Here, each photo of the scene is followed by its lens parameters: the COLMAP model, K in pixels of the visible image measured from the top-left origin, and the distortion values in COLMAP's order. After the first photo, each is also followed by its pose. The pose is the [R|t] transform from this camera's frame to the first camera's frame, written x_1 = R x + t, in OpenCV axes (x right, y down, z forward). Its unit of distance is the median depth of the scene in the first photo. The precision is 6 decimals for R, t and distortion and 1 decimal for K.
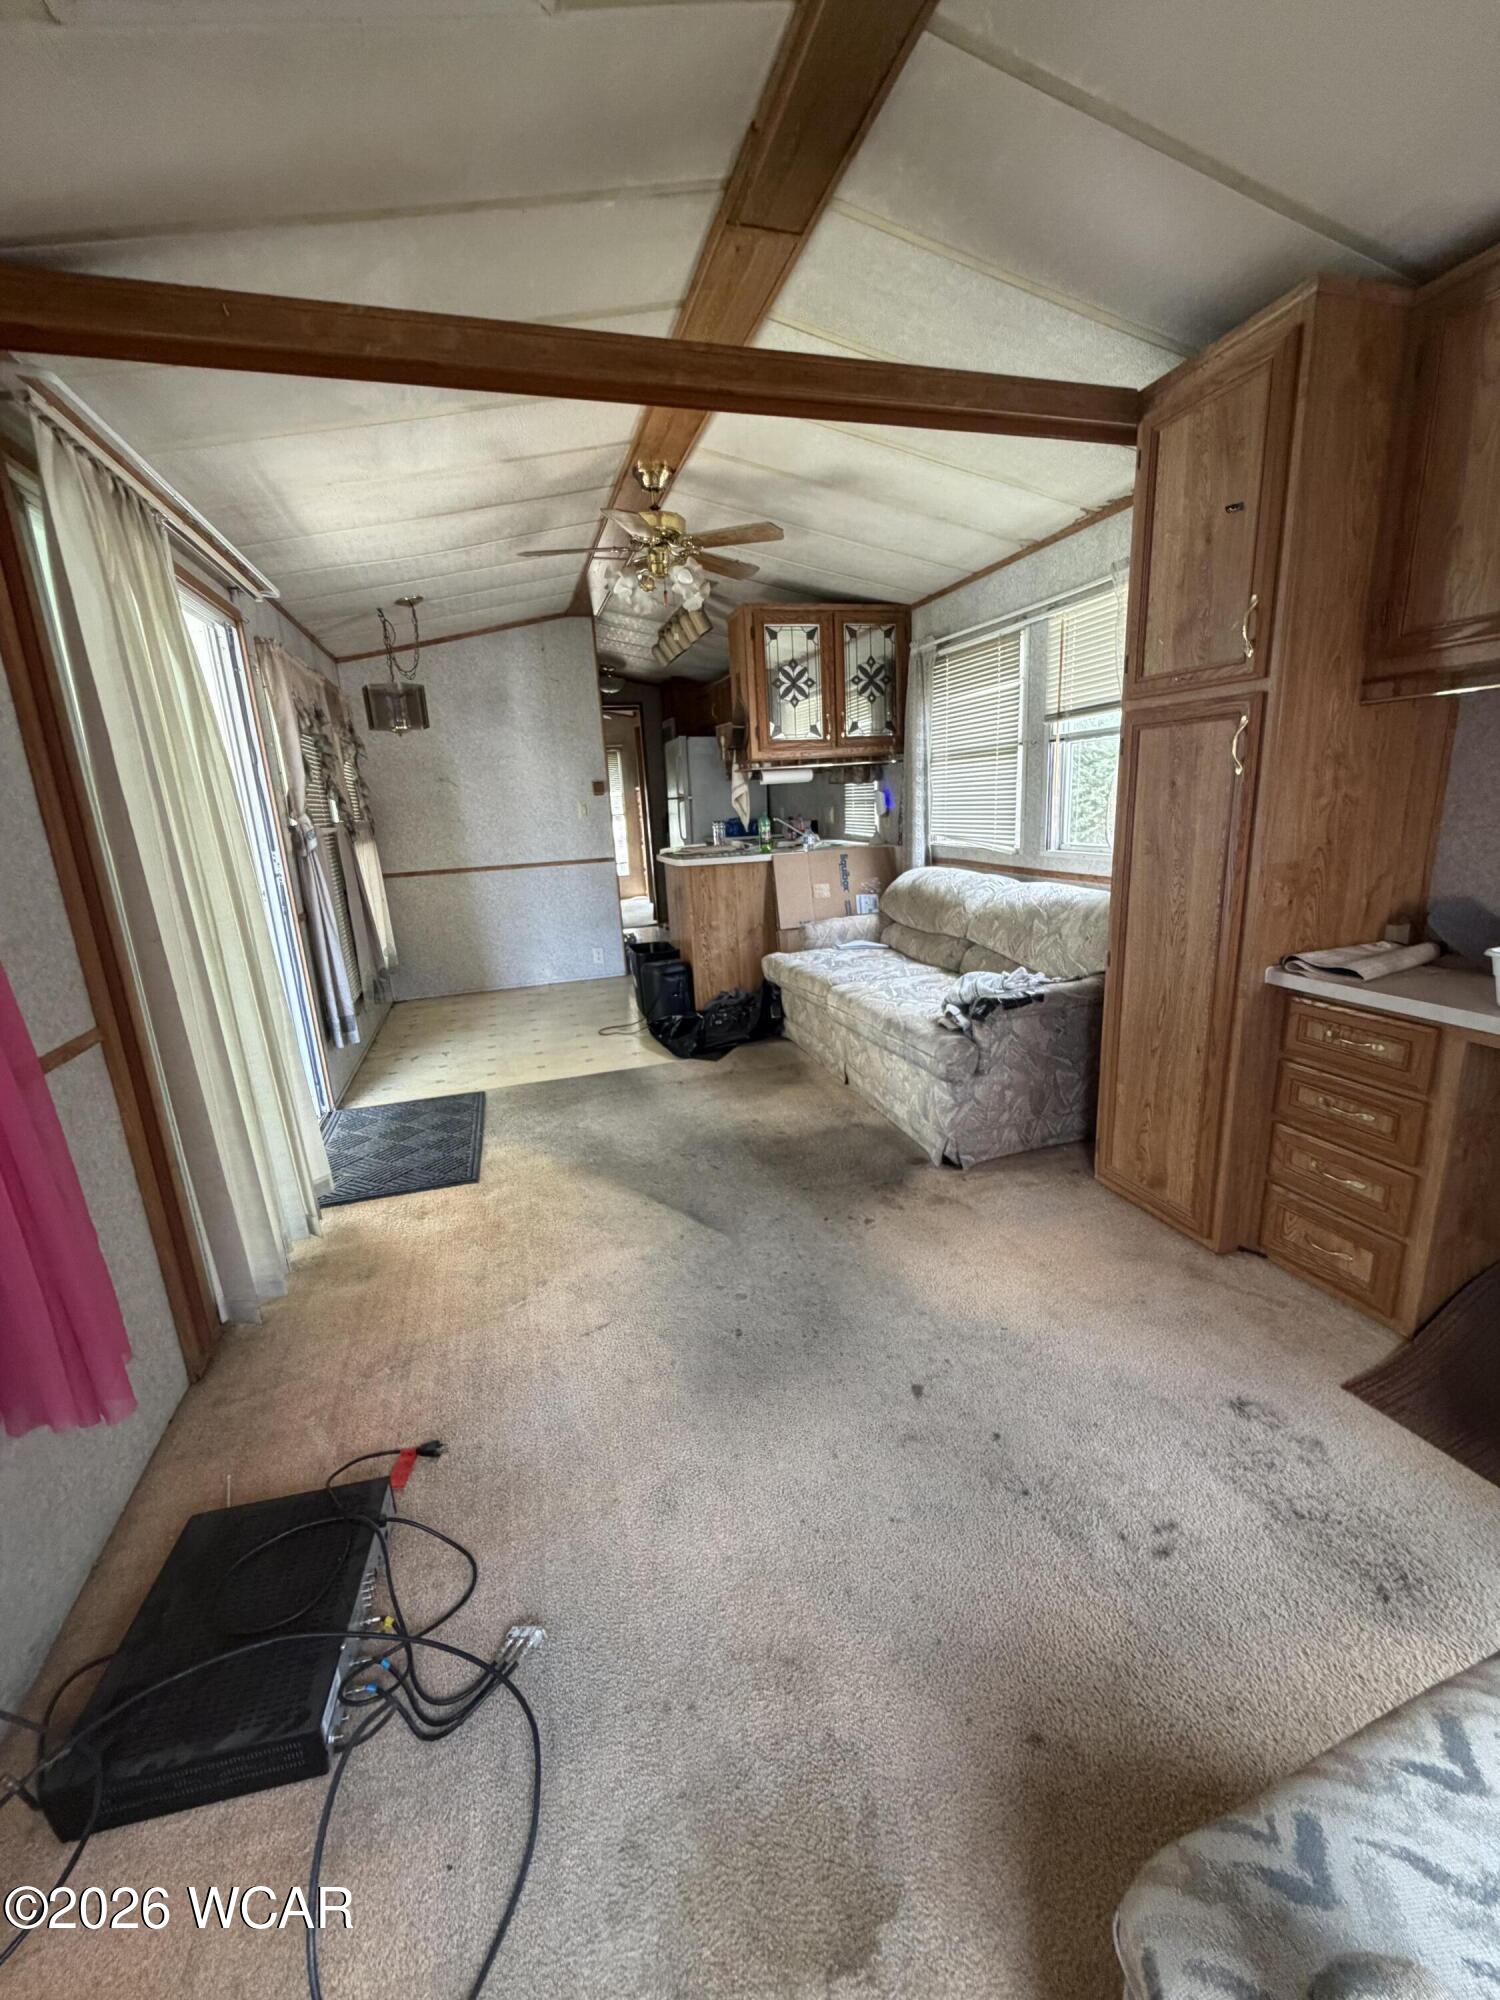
lens RADIAL K [[800.7, 0, 752.5], [0, 800.7, 995.8], [0, 0, 1]] dist [0.001812, -0.000849]
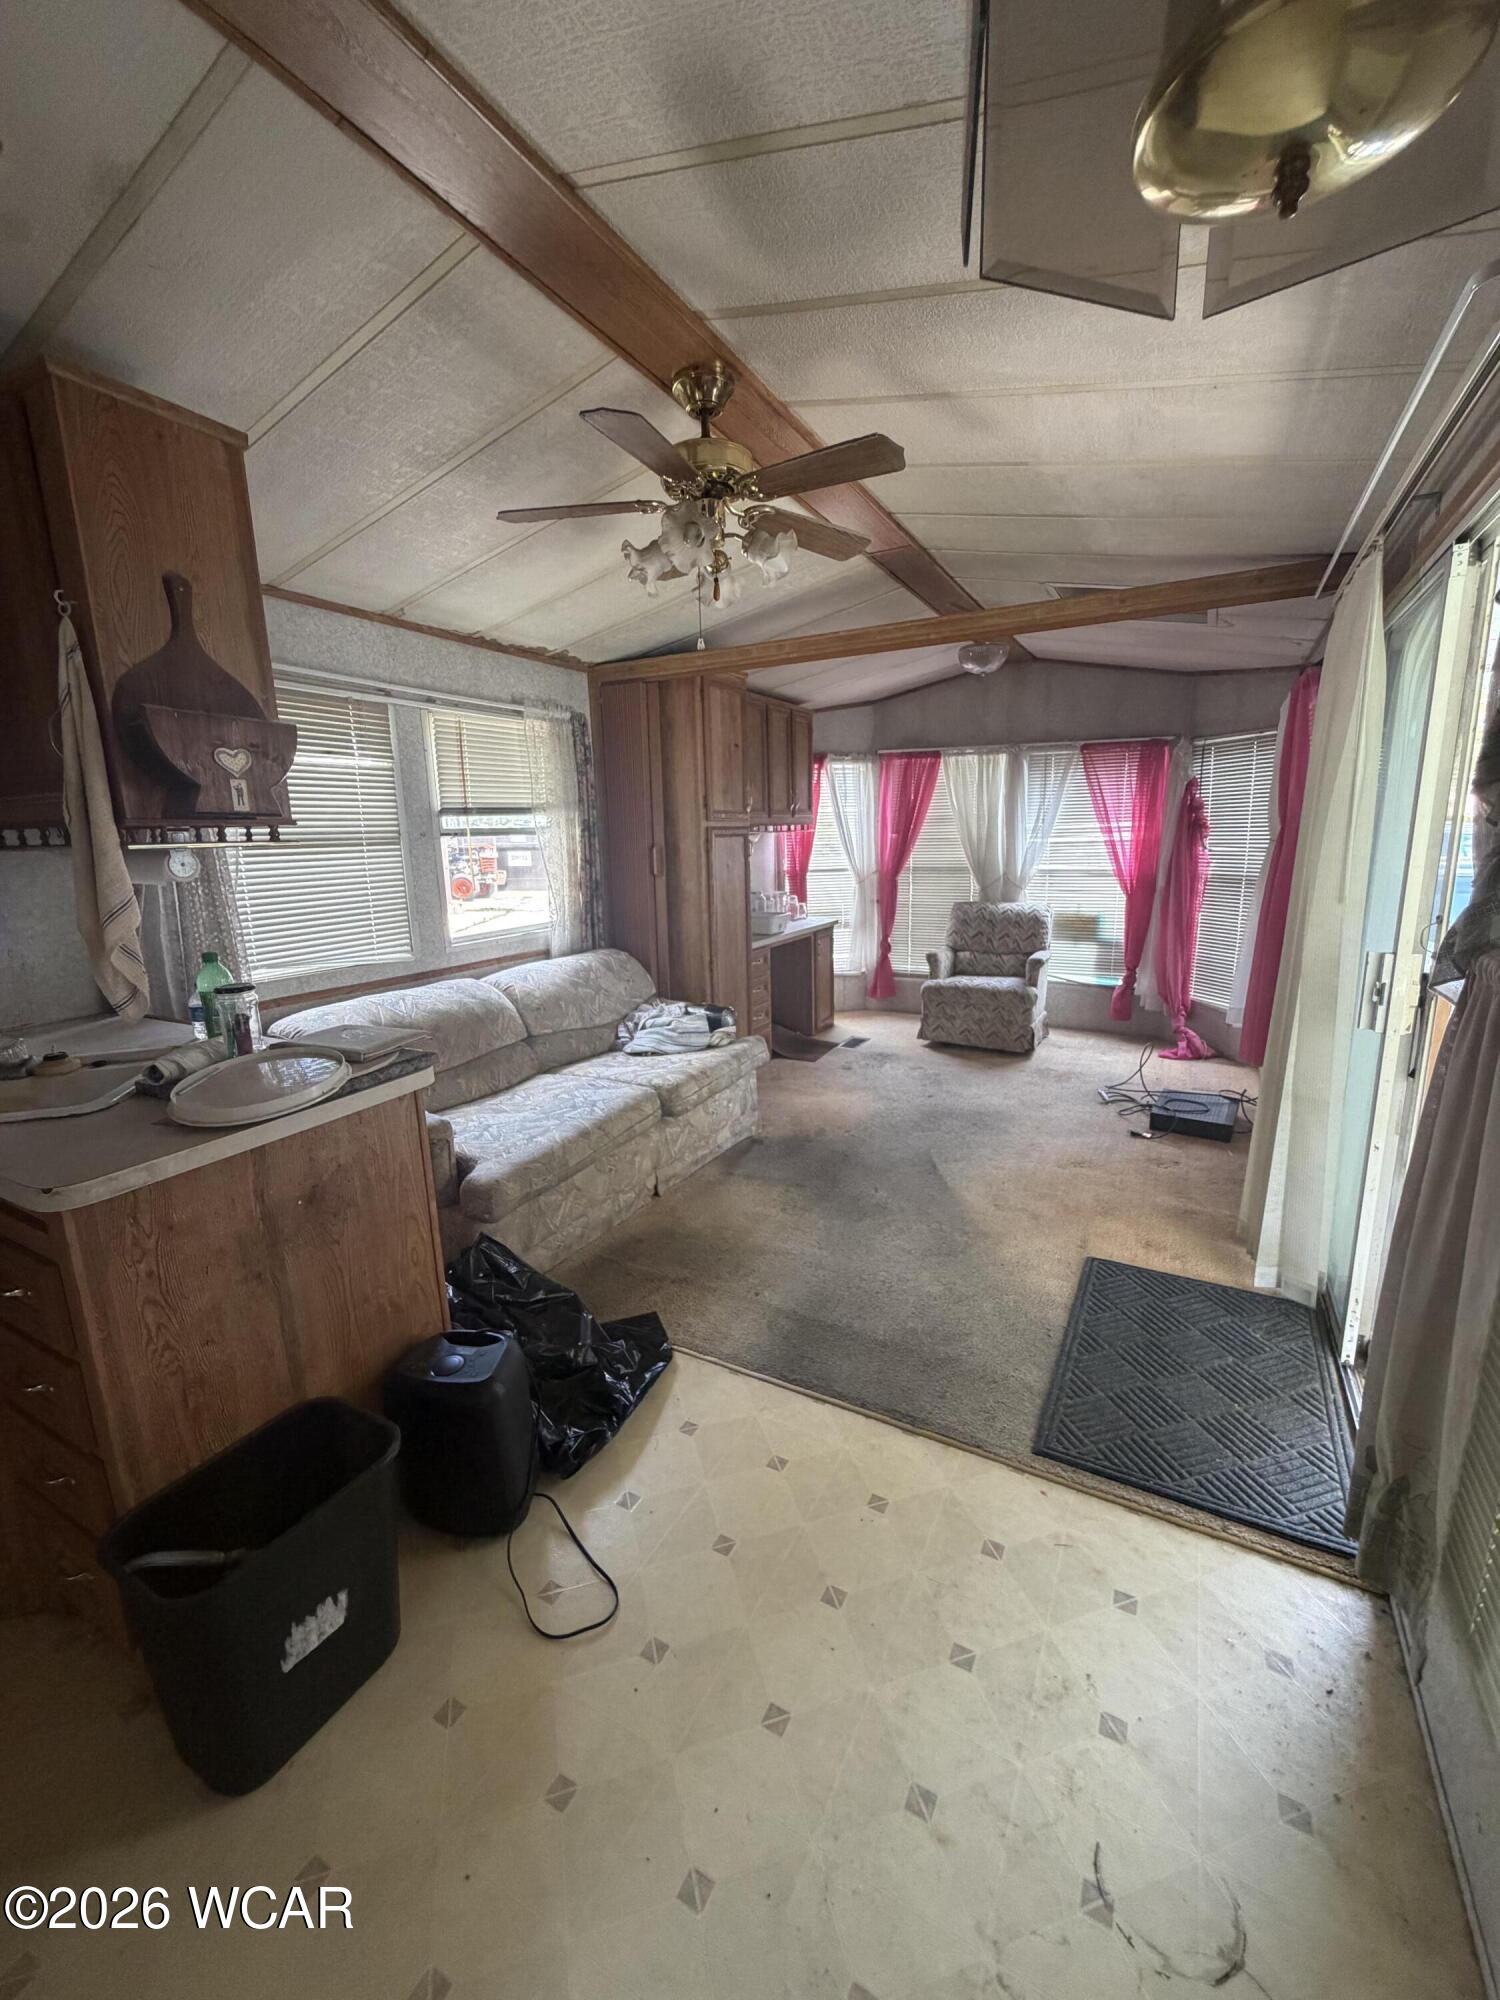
lens RADIAL K [[800.7, 0, 751.4], [0, 800.7, 993.5], [0, 0, 1]] dist [0.001812, -0.000849]
pose [[-0.692768, -0.075901, 0.717156, -0.488167], [0.231003, 0.918692, 0.320378, -0.302177], [-0.683162, 0.387613, -0.618907, 1.172228]]
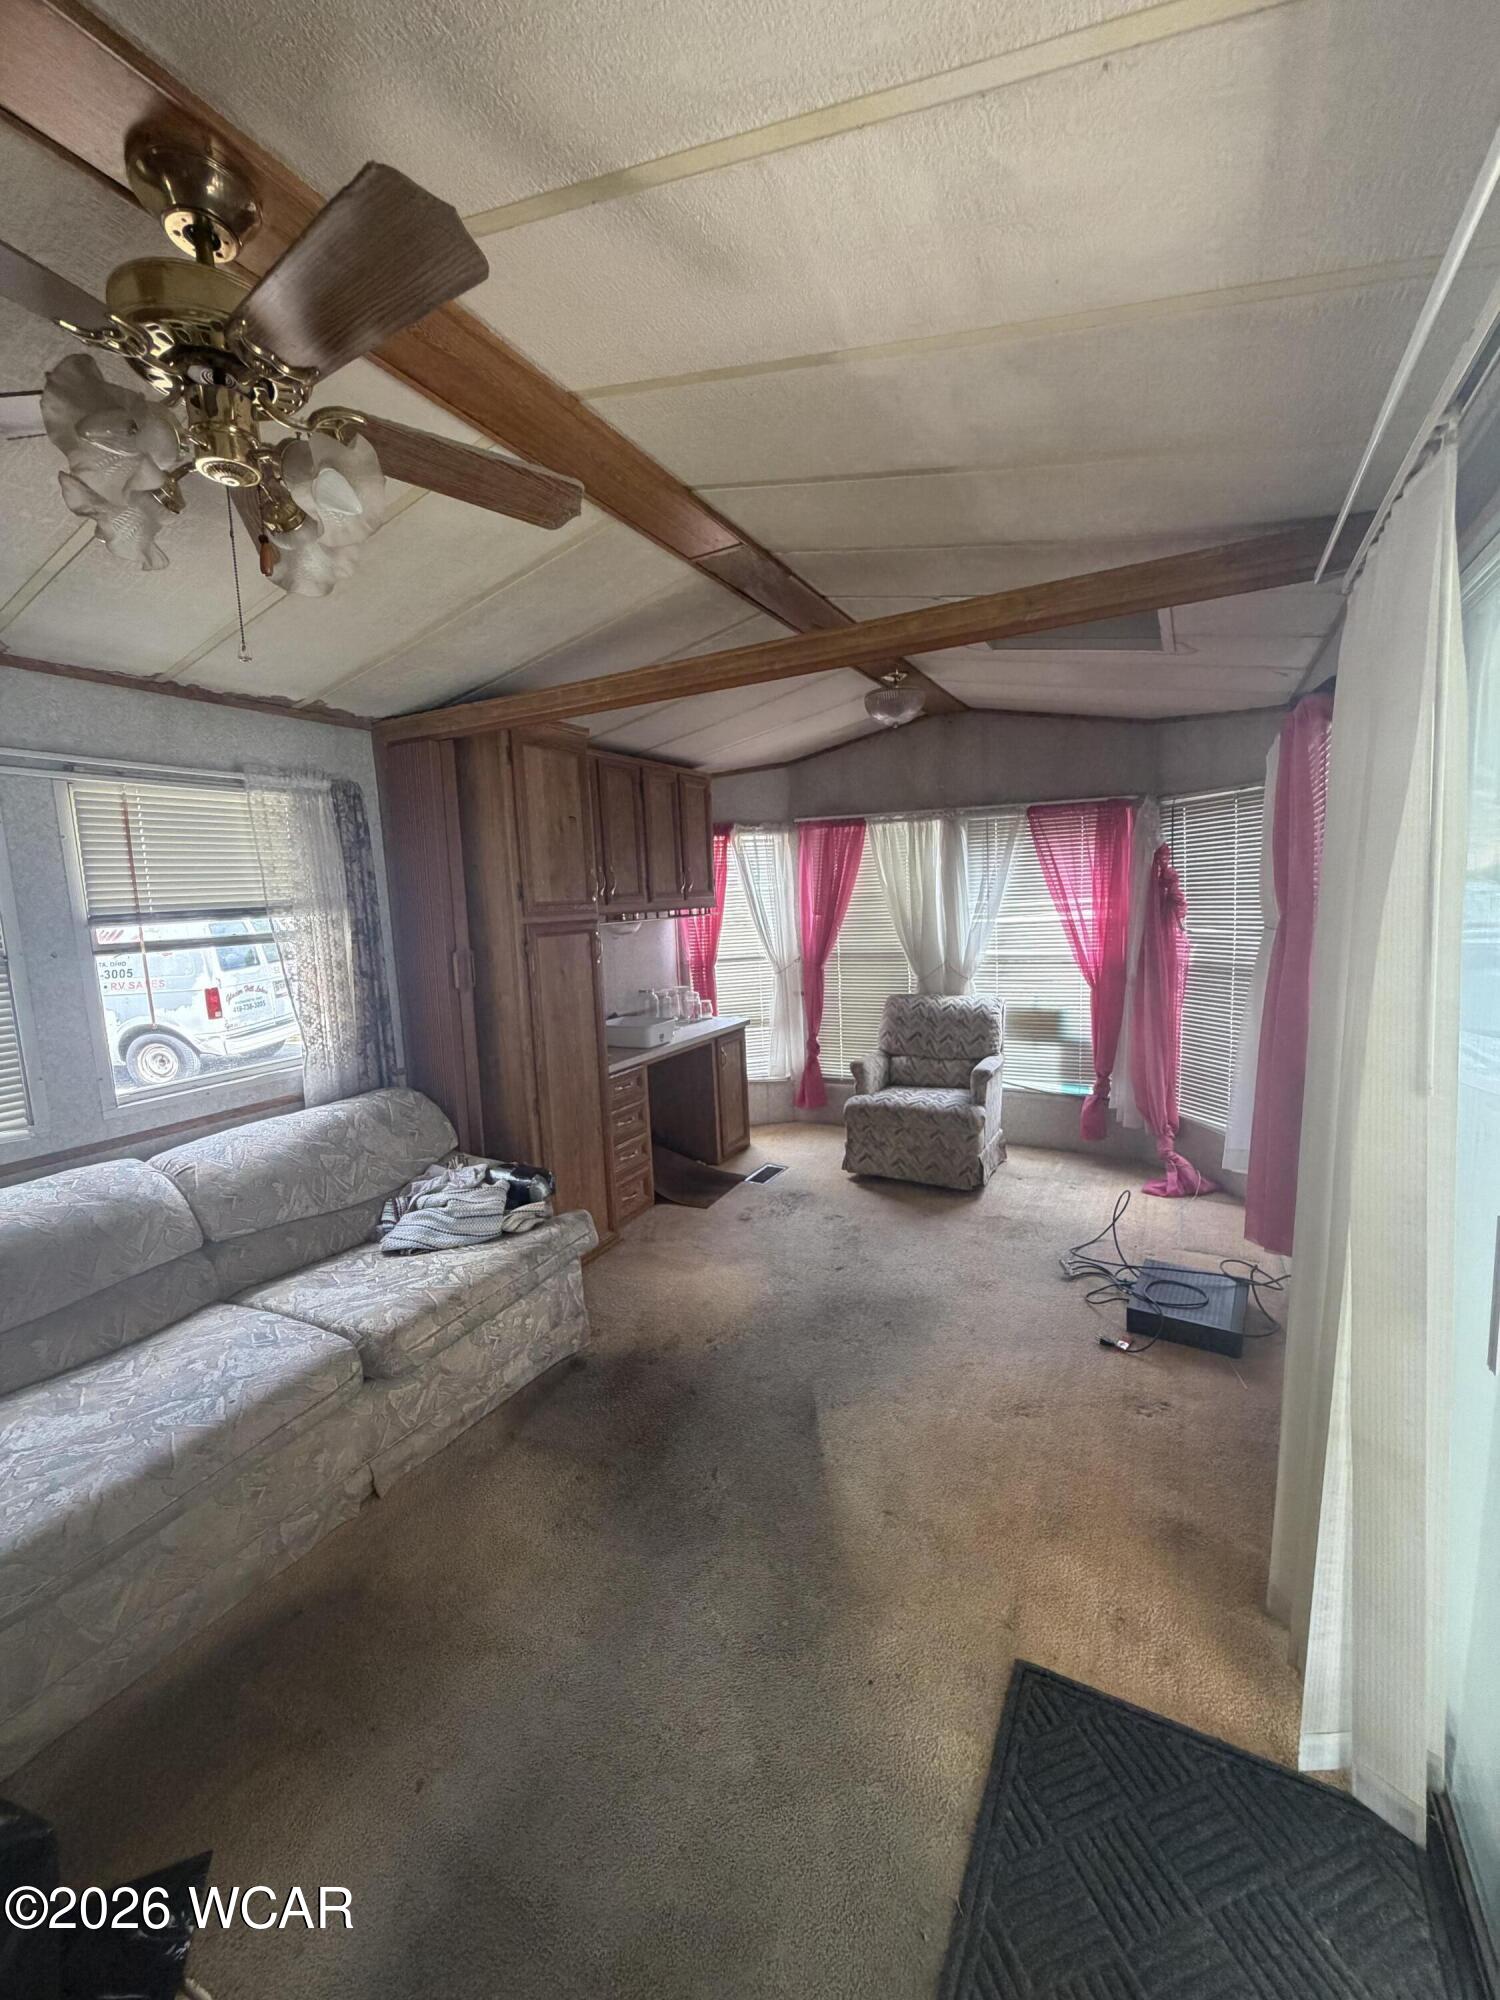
lens RADIAL K [[800.7, 0, 751.1], [0, 800.7, 993.0], [0, 0, 1]] dist [0.001812, -0.000849]
pose [[-0.697183, -0.004075, 0.716881, -0.414284], [0.250241, 0.935700, 0.248685, -0.261760], [-0.671800, 0.352772, -0.651335, 0.895254]]
